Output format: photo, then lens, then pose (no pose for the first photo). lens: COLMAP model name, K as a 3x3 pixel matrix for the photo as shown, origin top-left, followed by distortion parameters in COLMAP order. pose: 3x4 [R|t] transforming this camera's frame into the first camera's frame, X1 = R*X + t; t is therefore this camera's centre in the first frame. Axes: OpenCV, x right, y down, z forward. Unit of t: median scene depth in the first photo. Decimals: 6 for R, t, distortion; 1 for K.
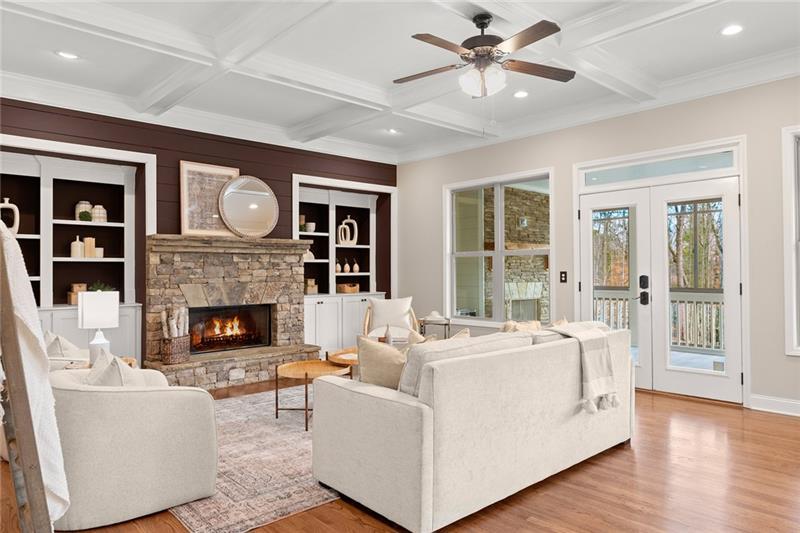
lens RADIAL K [[535.7, 0, 397.3], [0, 535.7, 262.1], [0, 0, 1]] dist [0.020710, -0.002411]
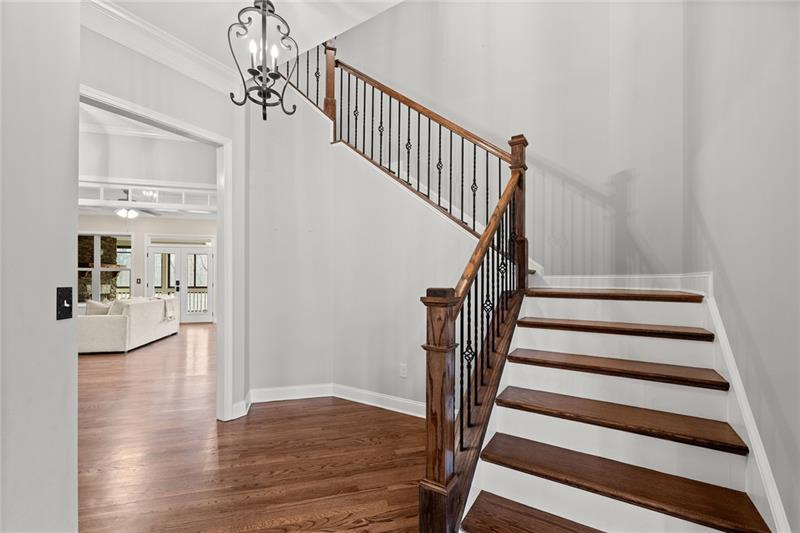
lens RADIAL K [[329.7, 0, 396.6], [0, 329.7, 280.4], [0, 0, 1]] dist [0.005518, -0.002692]
pose [[0.481690, 0.006204, 0.876320, -0.370822], [-0.022873, 0.999723, 0.005495, -0.008203], [-0.876043, -0.022691, 0.481698, -0.602039]]
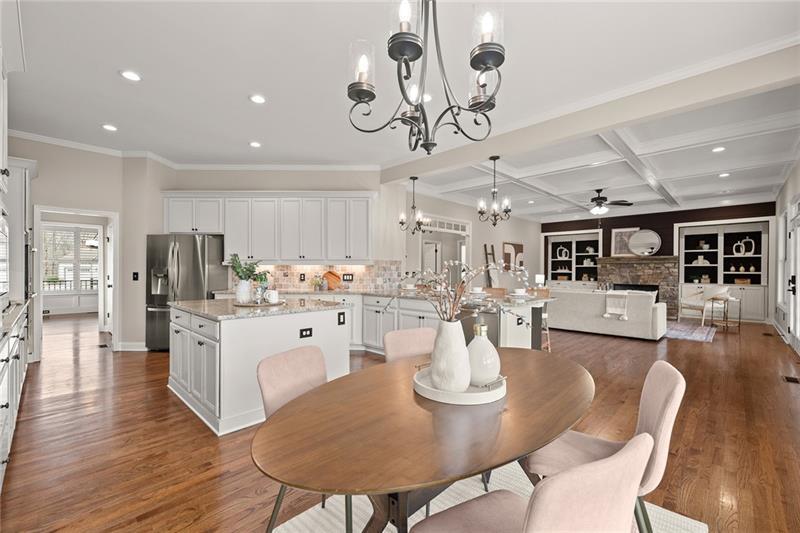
lens RADIAL K [[343.1, 0, 398.3], [0, 343.1, 269.9], [0, 0, 1]] dist [0.004696, -0.000186]
pose [[0.056342, 0.008266, -0.998377, 1.151770], [0.013036, 0.999874, 0.009015, -0.012955], [0.998326, -0.013522, 0.056227, -0.148646]]
